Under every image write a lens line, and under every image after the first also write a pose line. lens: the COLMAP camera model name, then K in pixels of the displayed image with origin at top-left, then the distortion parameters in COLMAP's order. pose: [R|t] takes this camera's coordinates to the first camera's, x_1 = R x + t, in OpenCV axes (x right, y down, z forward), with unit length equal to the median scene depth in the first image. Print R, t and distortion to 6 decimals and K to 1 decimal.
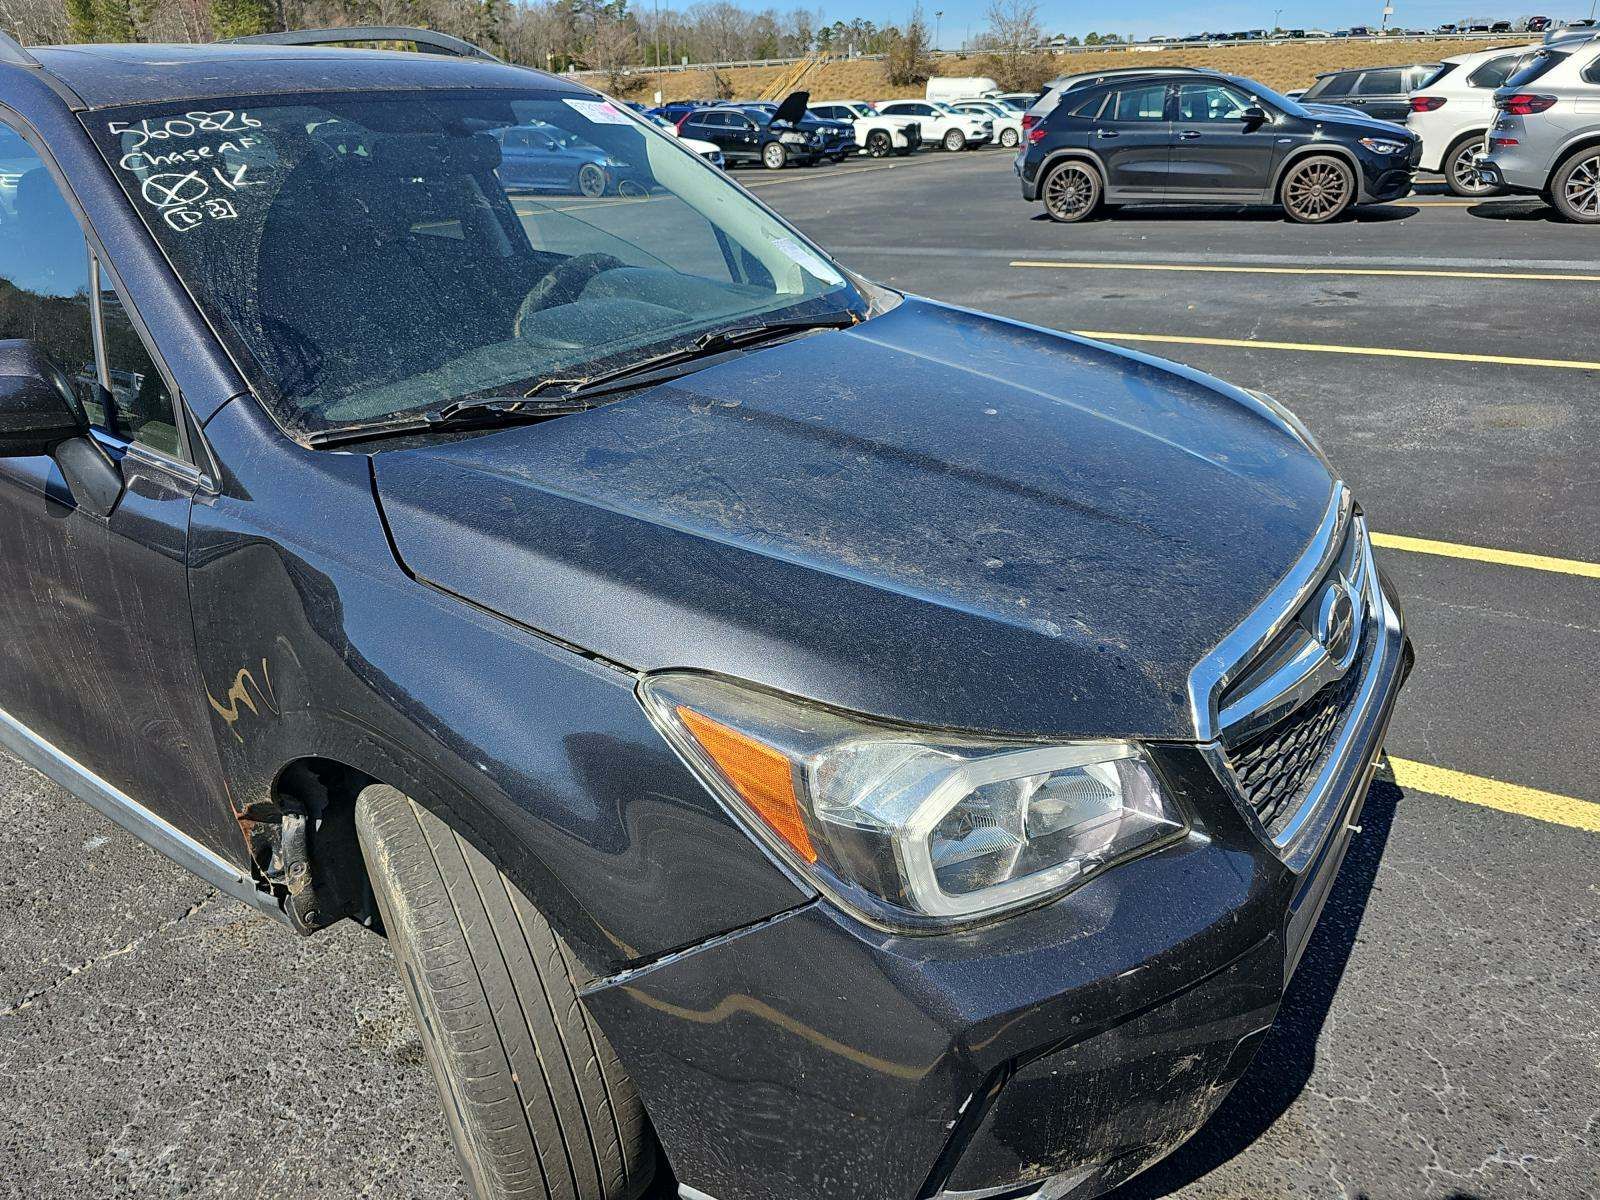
lens RADIAL K [[1066.9, 0, 787.1], [0, 1066.9, 590.5], [0, 0, 1]] dist [0.041680, -0.037402]
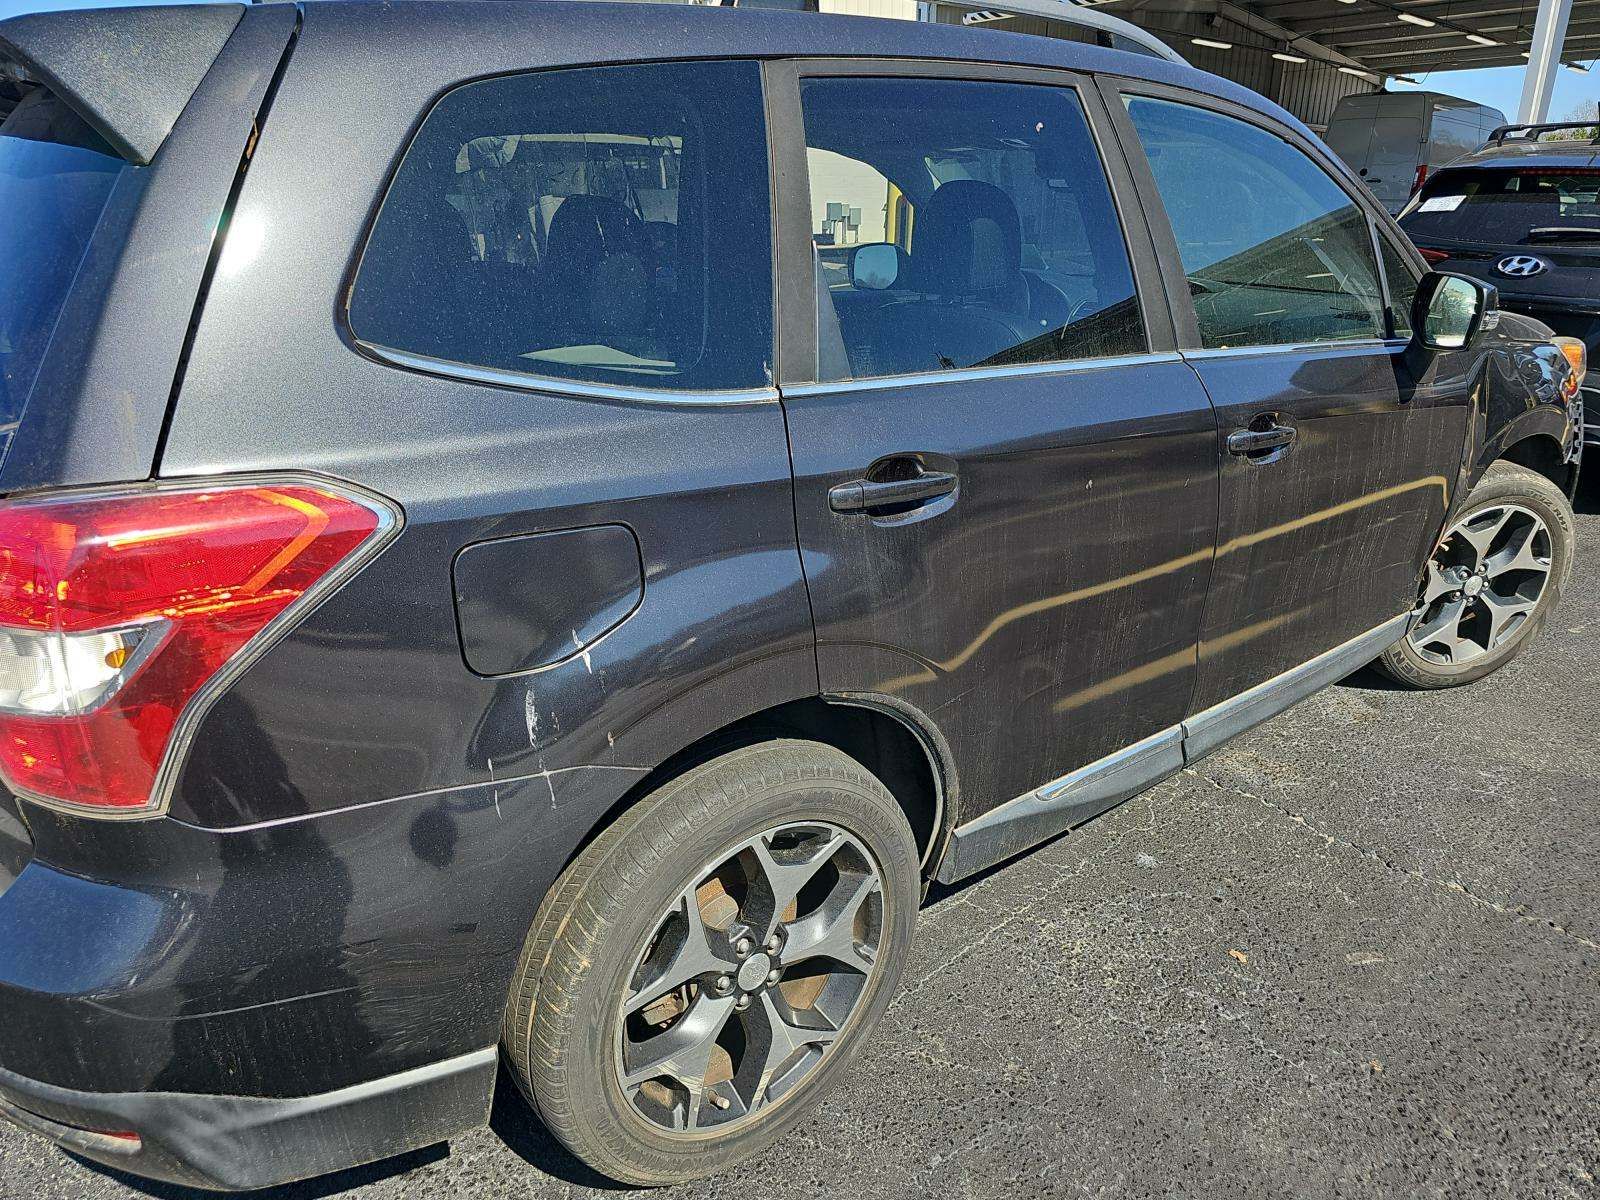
lens RADIAL K [[1066.9, 0, 796.9], [0, 1066.9, 598.3], [0, 0, 1]] dist [0.041680, -0.037402]
pose [[0.268009, -0.320417, 0.908572, -1.844709], [0.397578, 0.895809, 0.198639, -0.358331], [-0.877555, 0.307991, 0.367476, 1.022848]]
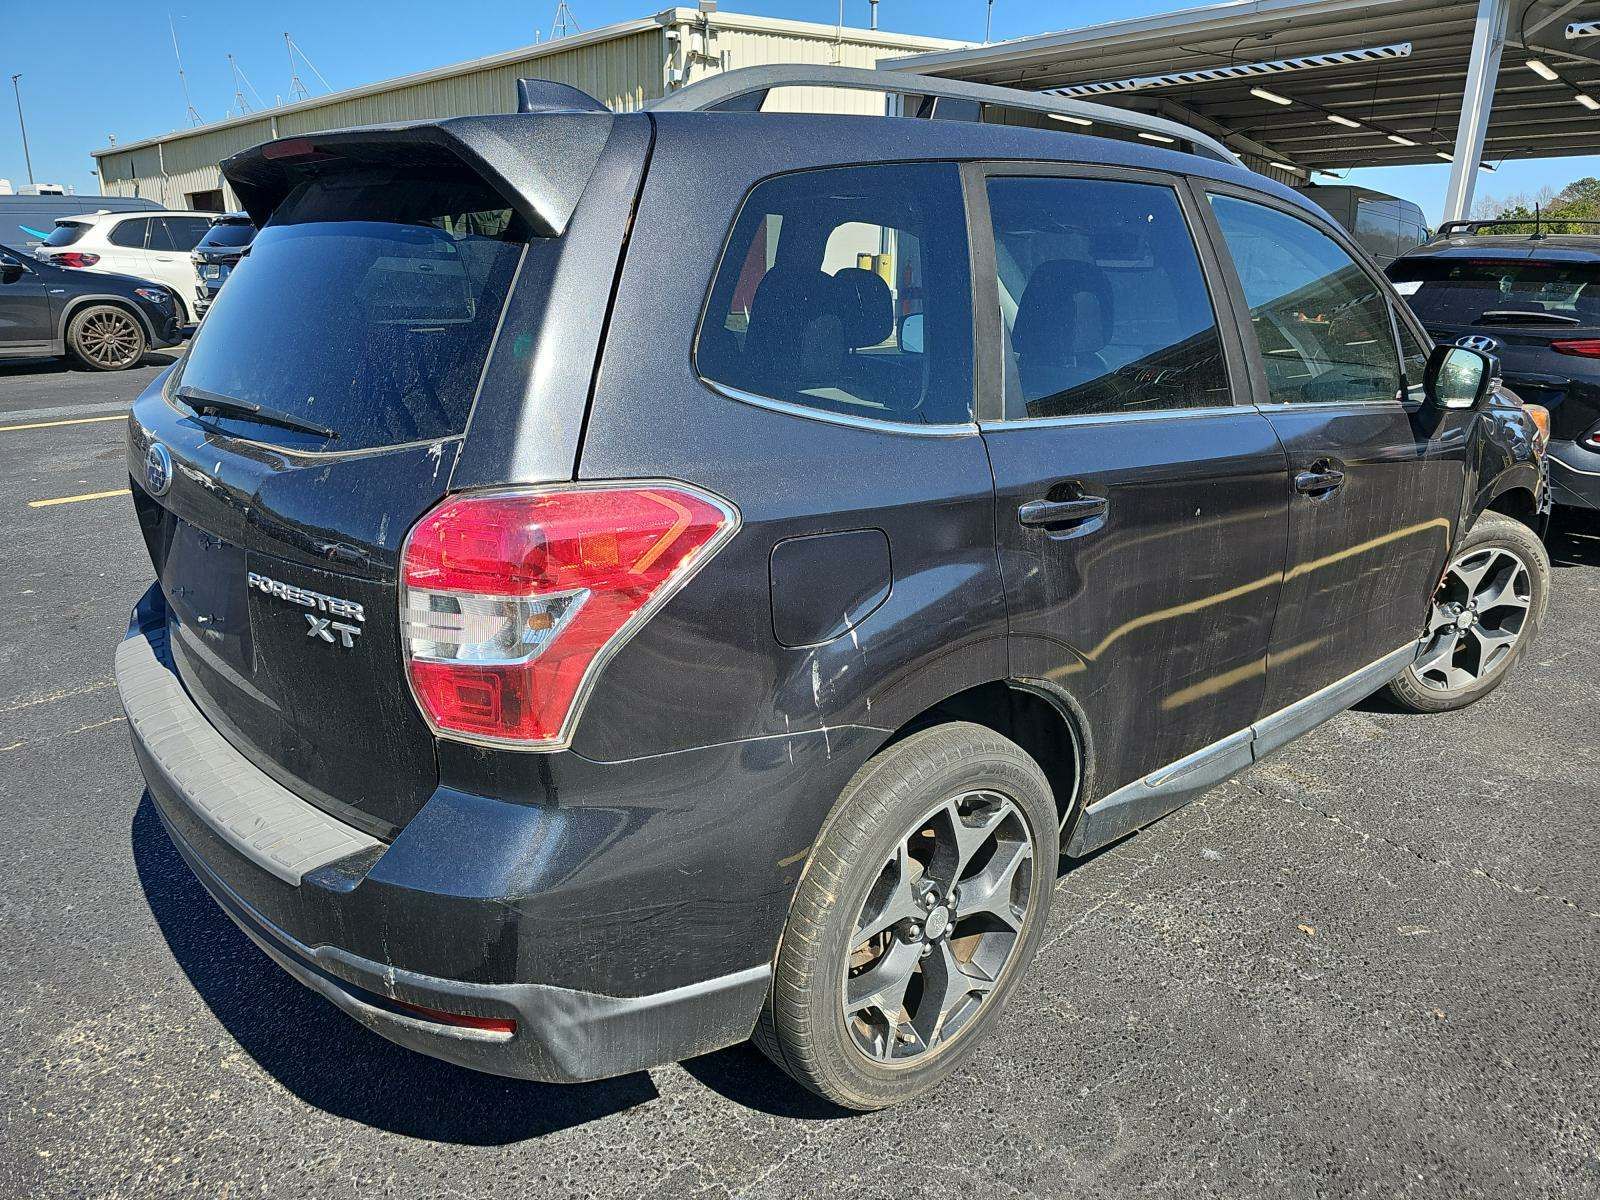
lens RADIAL K [[1066.9, 0, 798.3], [0, 1066.9, 600.7], [0, 0, 1]] dist [0.041680, -0.037402]
pose [[0.217161, -0.266147, 0.939152, -2.036601], [0.383872, 0.907878, 0.168521, -0.417889], [-0.897487, 0.323918, 0.299322, 1.165581]]
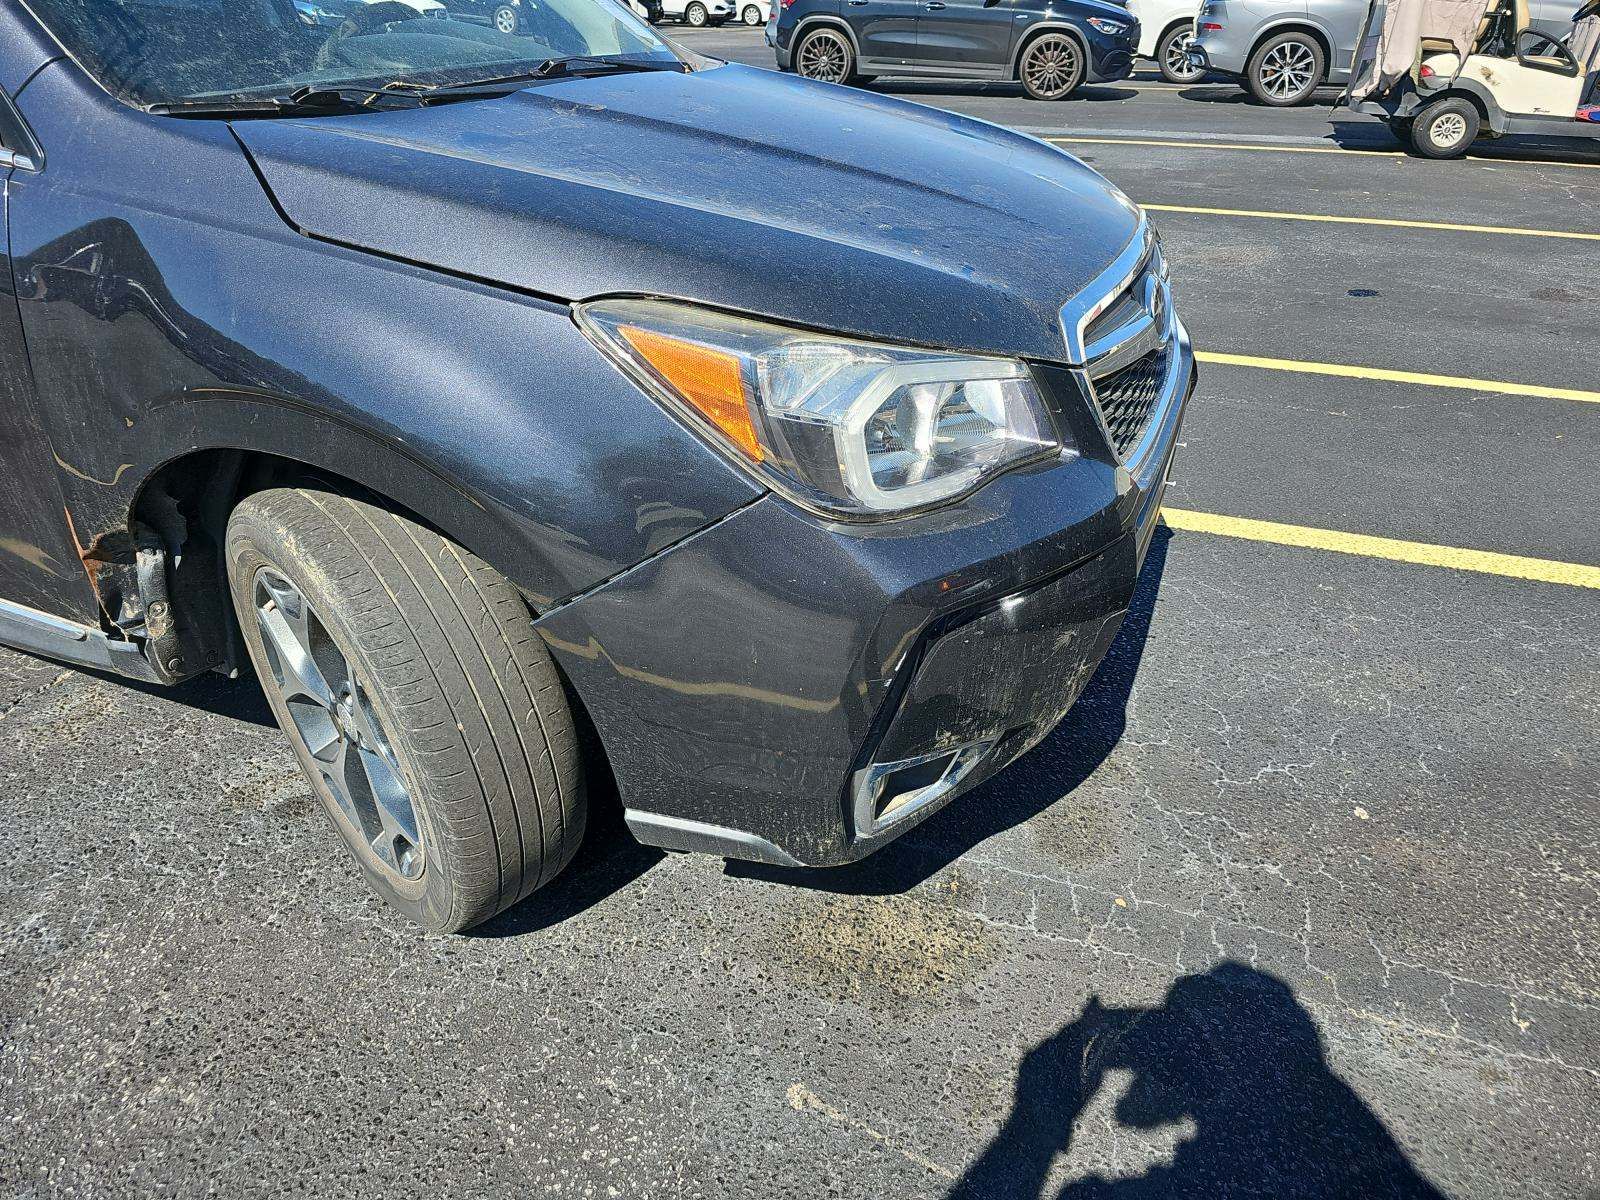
lens RADIAL K [[1066.9, 0, 792.4], [0, 1066.9, 590.0], [0, 0, 1]] dist [0.041680, -0.037402]
pose [[0.973593, -0.062441, 0.219587, -0.096407], [0.042410, 0.994594, 0.094786, 0.143467], [-0.224318, -0.082970, 0.970978, -0.037741]]
